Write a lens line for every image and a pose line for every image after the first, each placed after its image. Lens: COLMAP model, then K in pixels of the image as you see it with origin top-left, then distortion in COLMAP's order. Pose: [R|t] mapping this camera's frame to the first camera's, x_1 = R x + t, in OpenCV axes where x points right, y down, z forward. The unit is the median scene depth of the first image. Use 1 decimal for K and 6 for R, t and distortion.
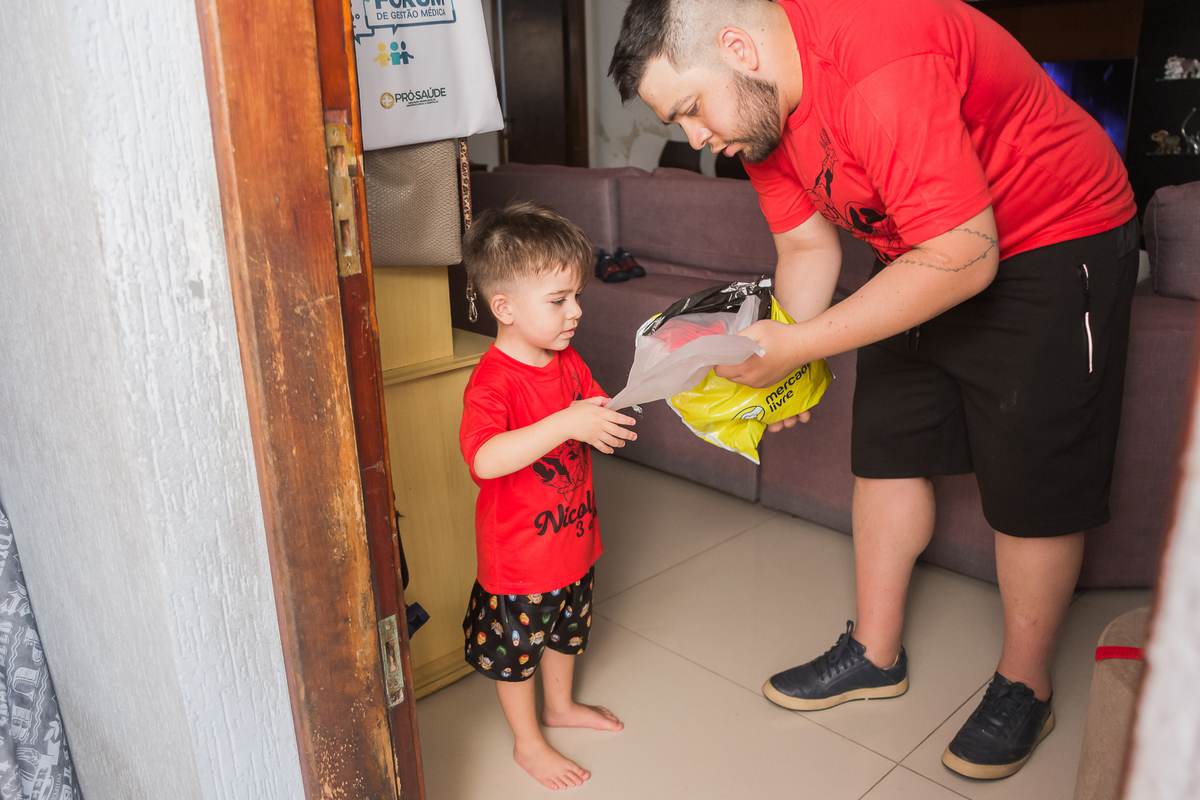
lens RADIAL K [[944.8, 0, 612.9], [0, 944.8, 405.1], [0, 0, 1]] dist [-0.121625, 0.115128]
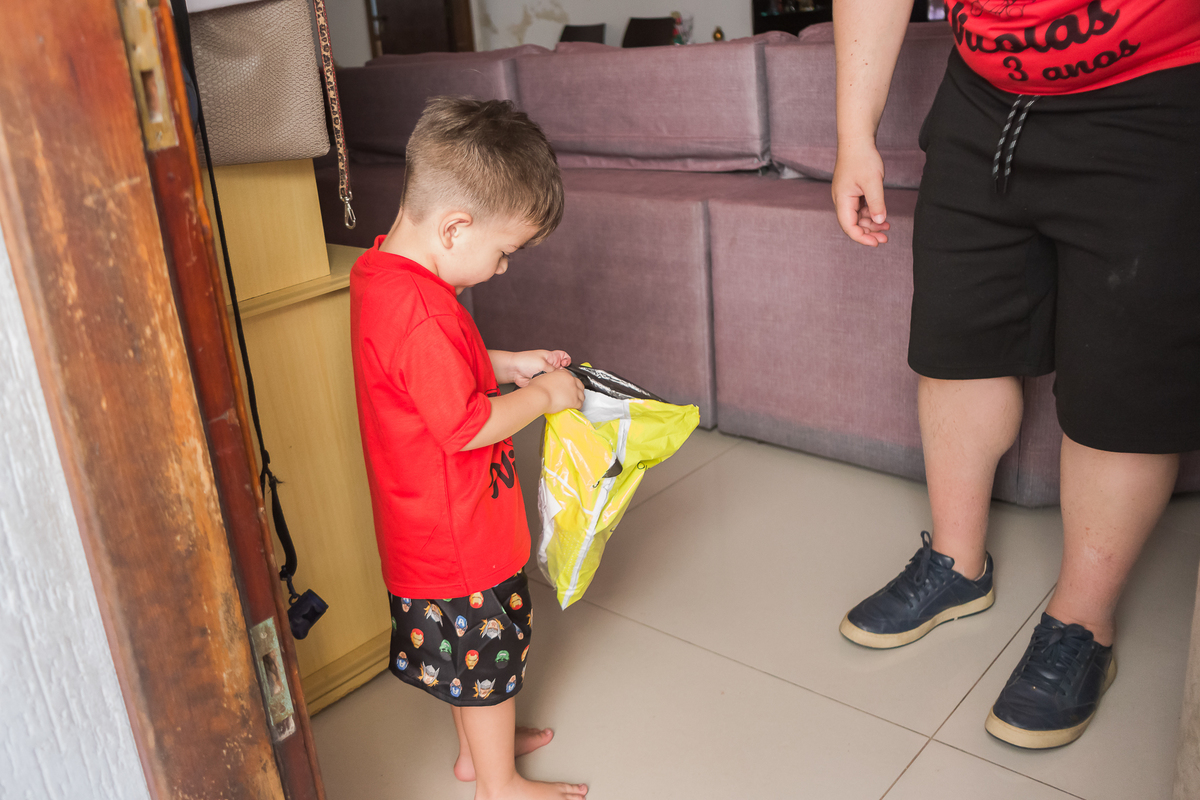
lens RADIAL K [[1065.9, 0, 551.2], [0, 1065.9, 355.1], [0, 0, 1]] dist [-0.067536, -0.003509]
pose [[0.996305, -0.082868, 0.022583, -0.019307], [0.082448, 0.996416, 0.018931, 0.024738], [-0.024071, -0.016999, 0.999566, 0.190691]]
